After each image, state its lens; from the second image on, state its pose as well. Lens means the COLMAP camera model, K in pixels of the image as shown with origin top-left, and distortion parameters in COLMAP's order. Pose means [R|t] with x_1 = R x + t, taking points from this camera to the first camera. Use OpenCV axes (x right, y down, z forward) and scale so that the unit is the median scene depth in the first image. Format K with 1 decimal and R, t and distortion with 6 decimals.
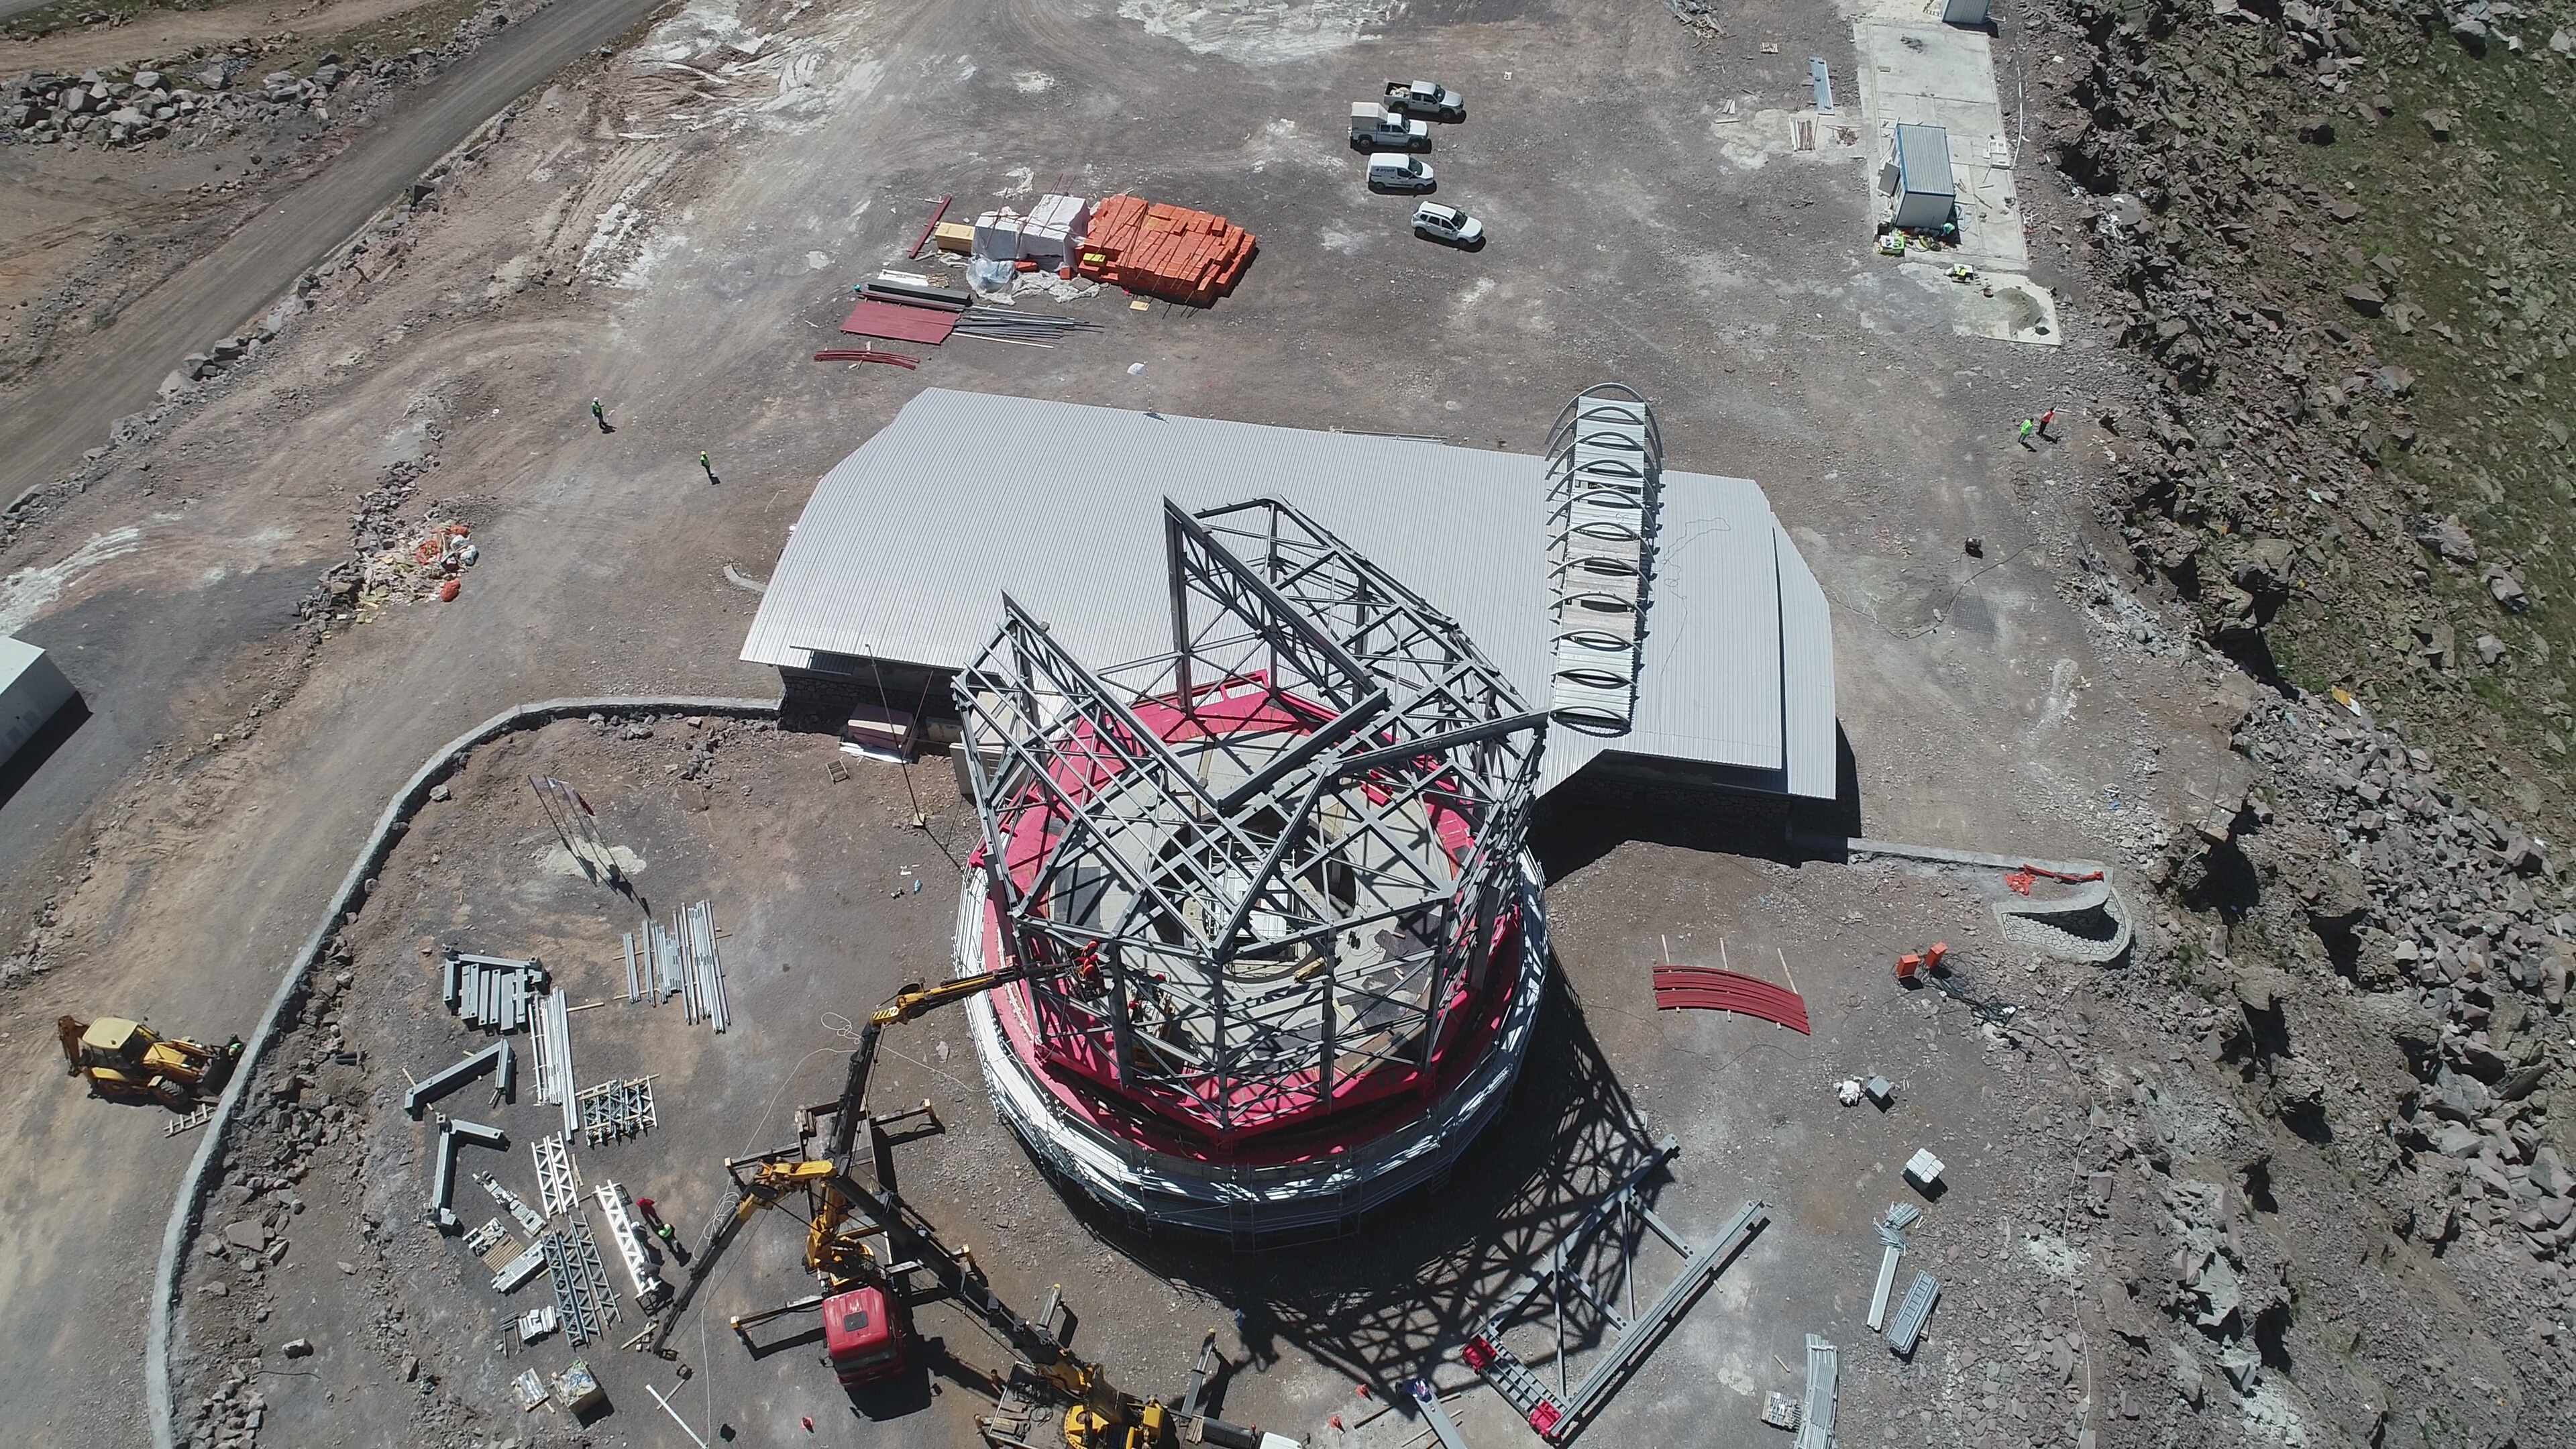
lens RADIAL K [[1774.9, 0, 1288.0], [0, 1774.9, 724.5], [0, 0, 1]] dist [-0.006673, 0.002024]
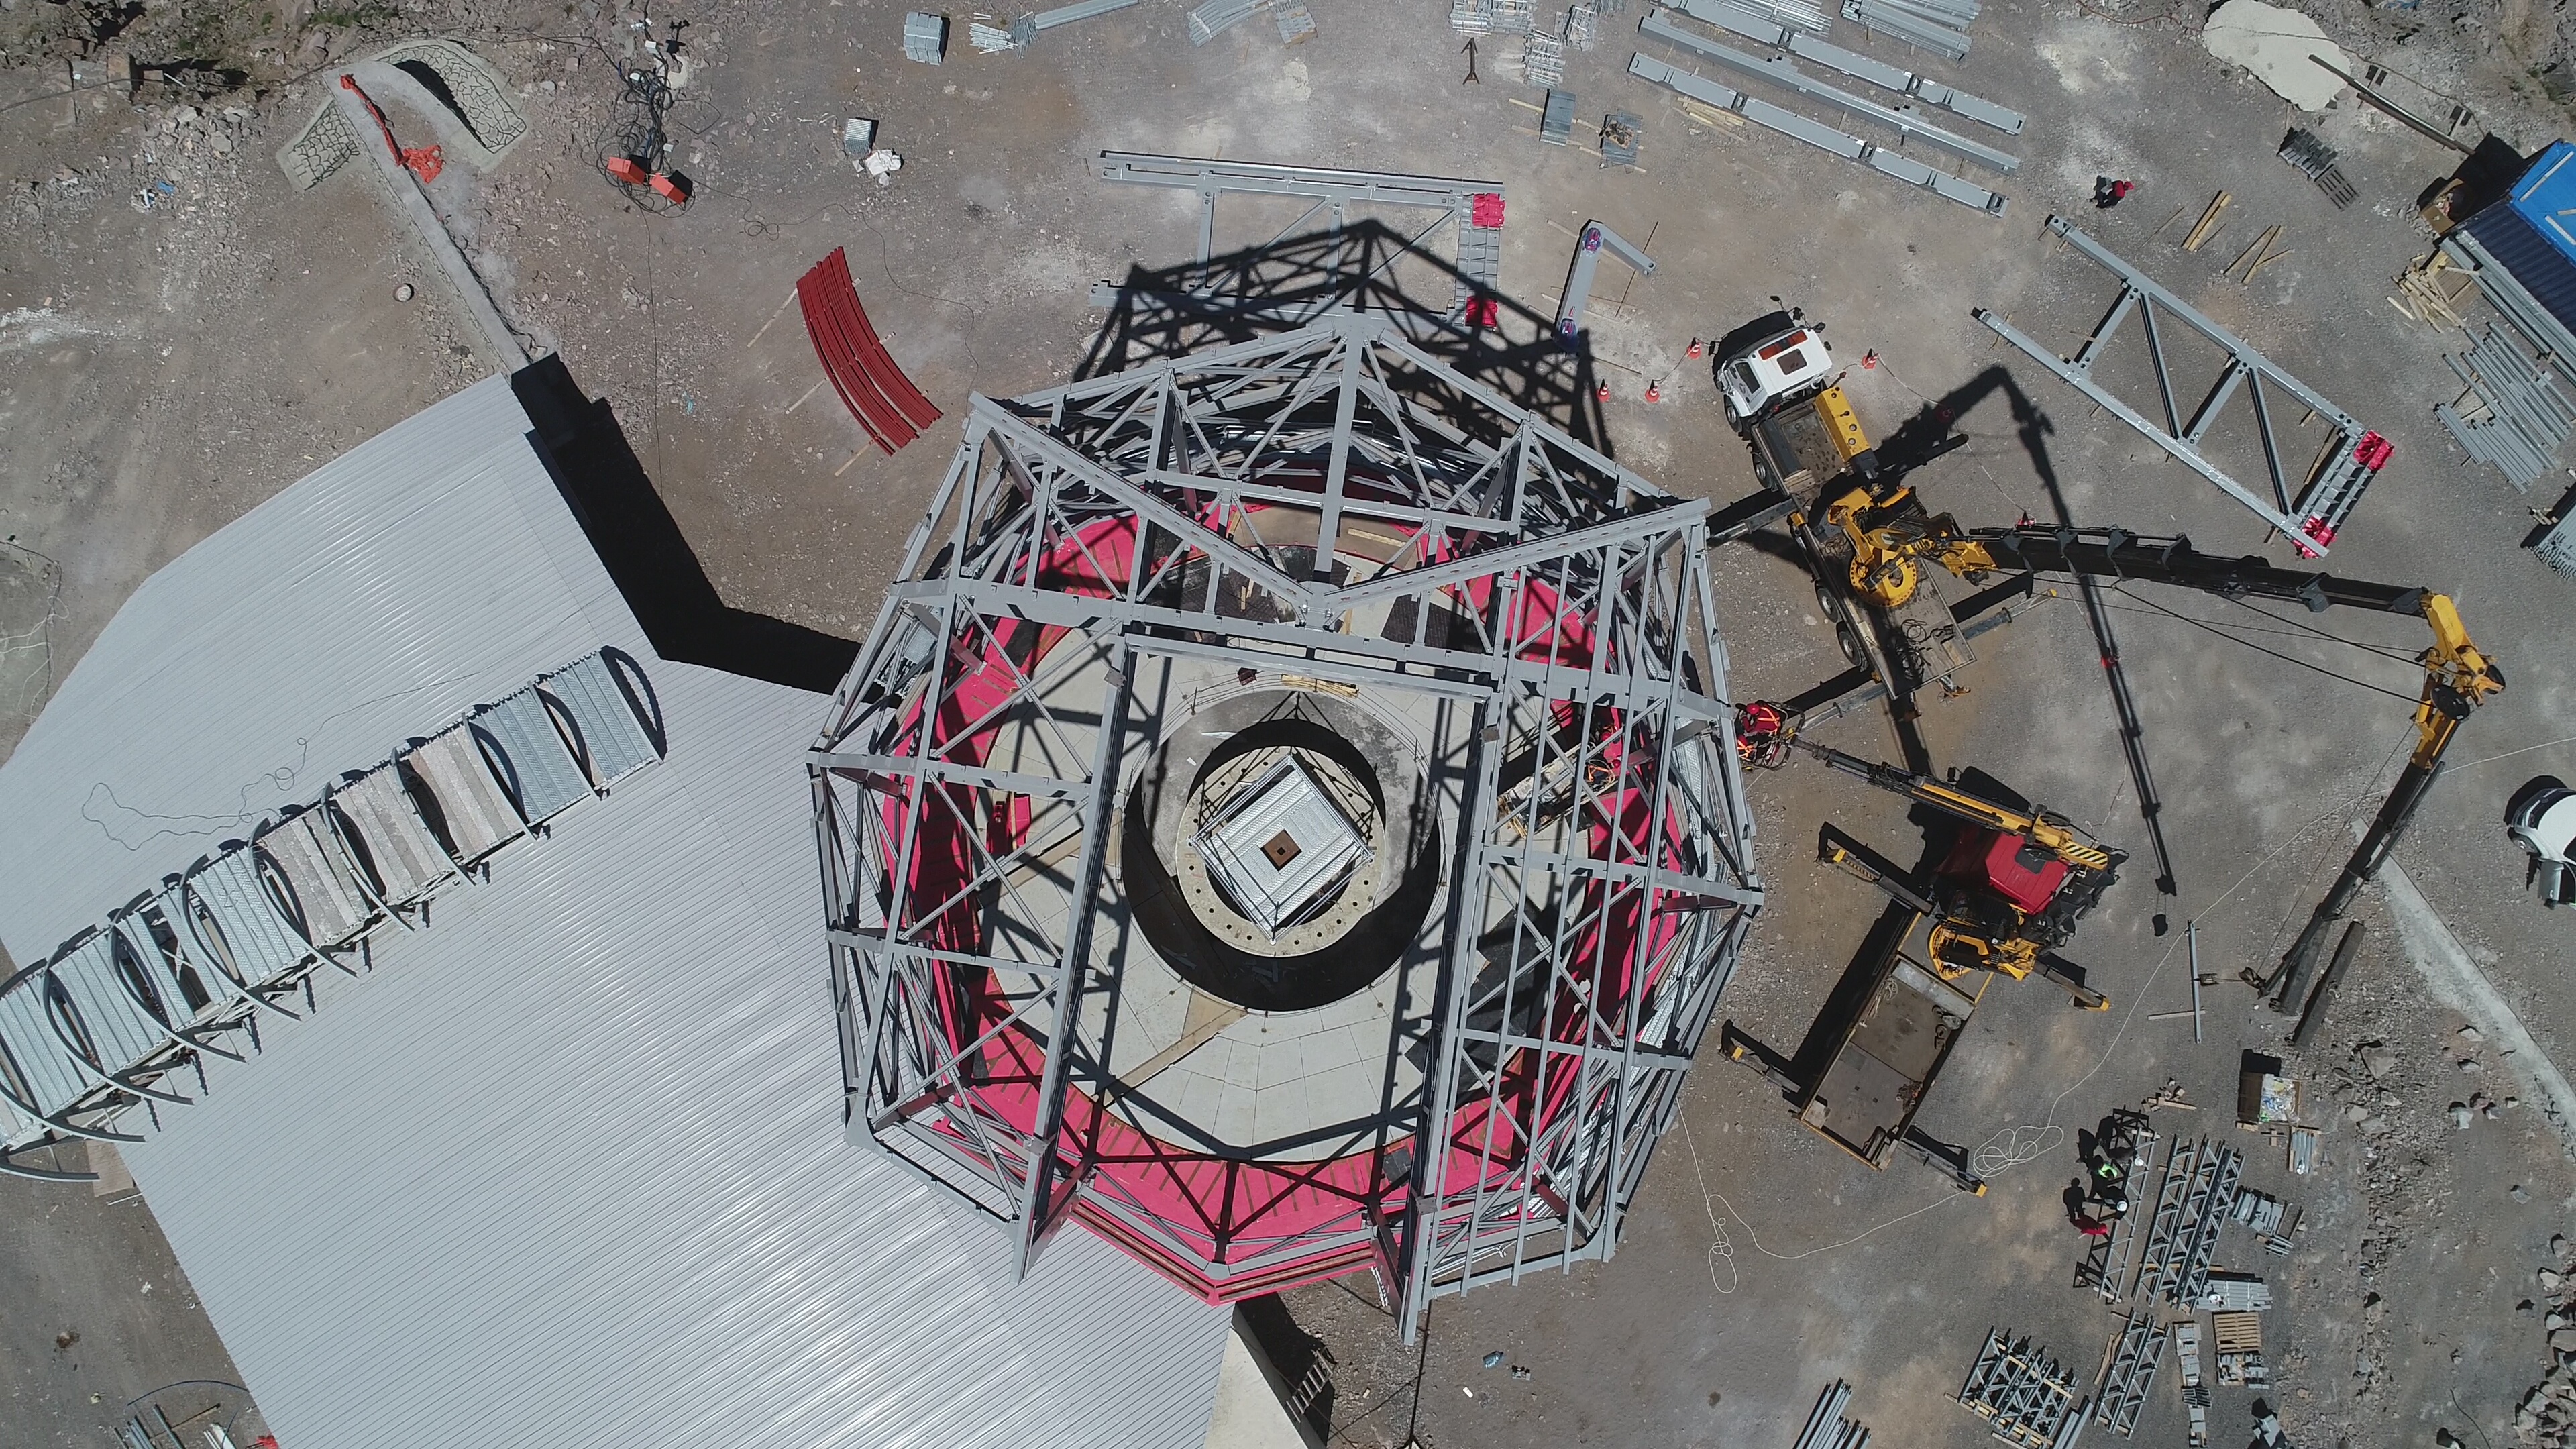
lens RADIAL K [[1774.9, 0, 1288.0], [0, 1774.9, 724.5], [0, 0, 1]] dist [-0.006673, 0.002024]
pose [[-0.661785, -0.745340, 0.080673, -0.040391], [0.584412, -0.445488, 0.678236, -0.319739], [-0.469578, 0.495992, 0.730403, 0.489073]]
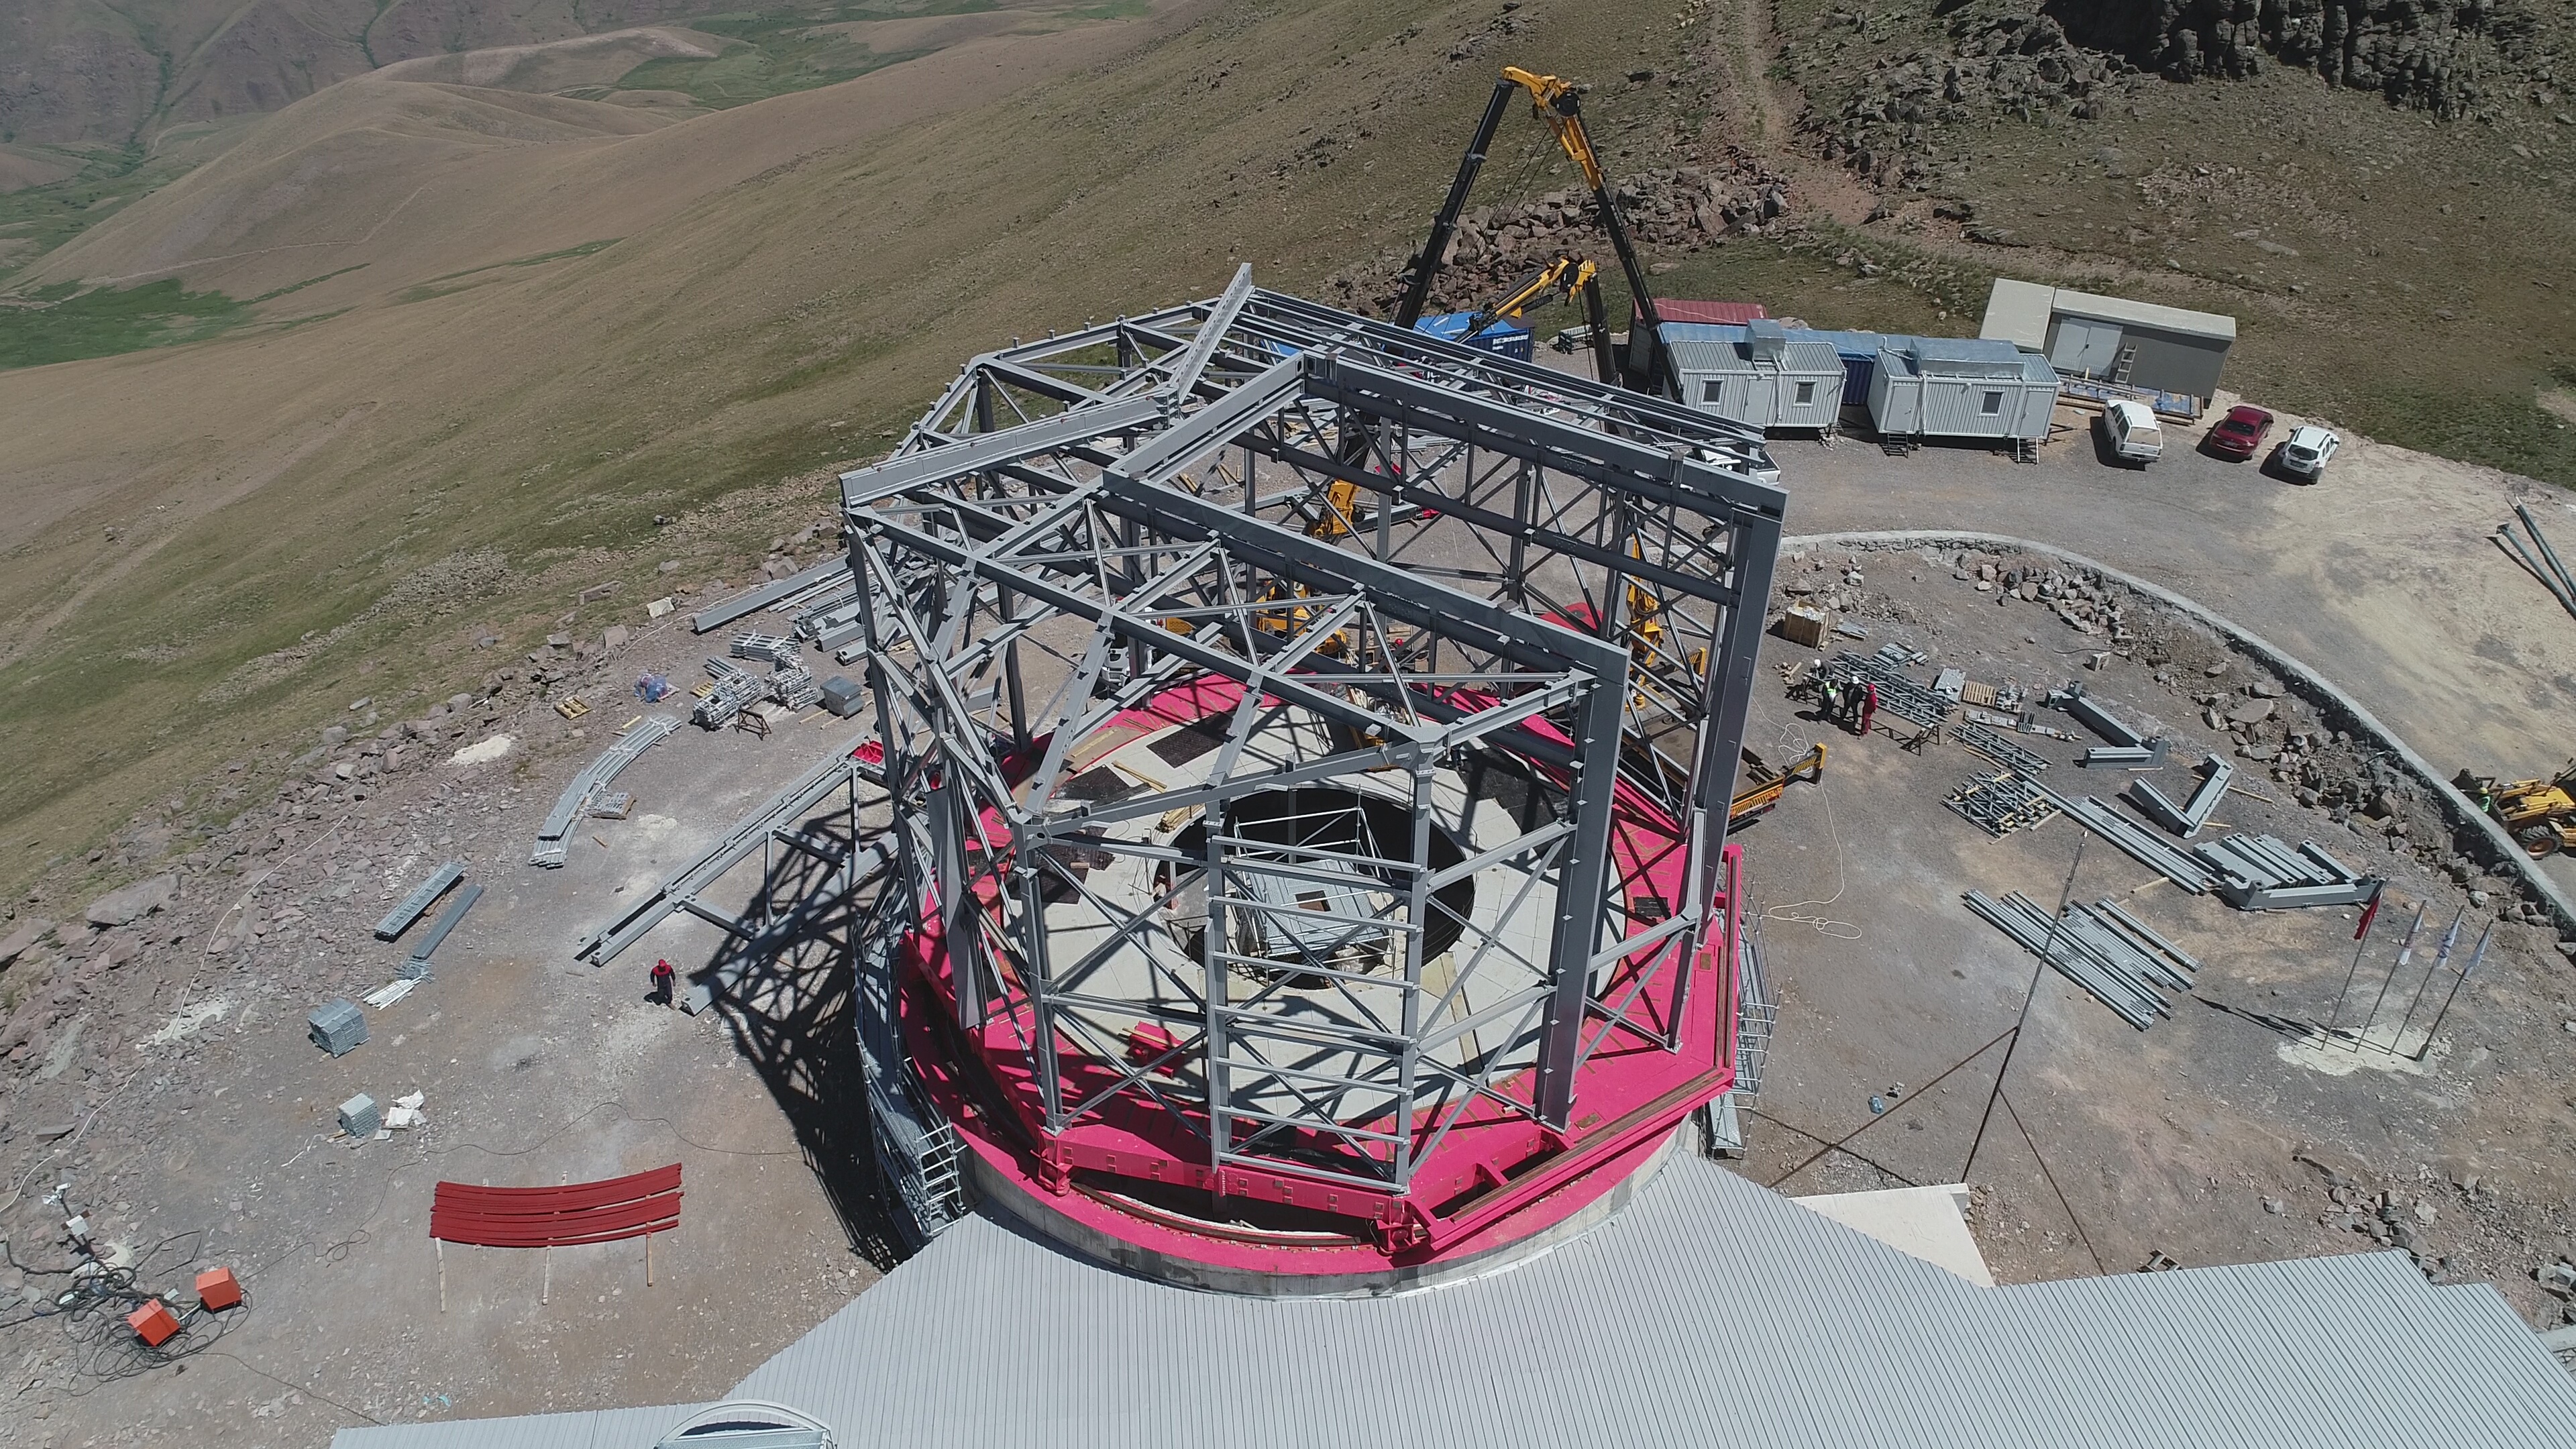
lens RADIAL K [[1774.9, 0, 1288.0], [0, 1774.9, 724.5], [0, 0, 1]] dist [-0.006673, 0.002024]
pose [[-0.965648, 0.153241, -0.209860, 0.112125], [-0.205379, 0.044688, 0.977662, -0.533165], [0.159196, 0.987178, -0.011680, 0.928927]]
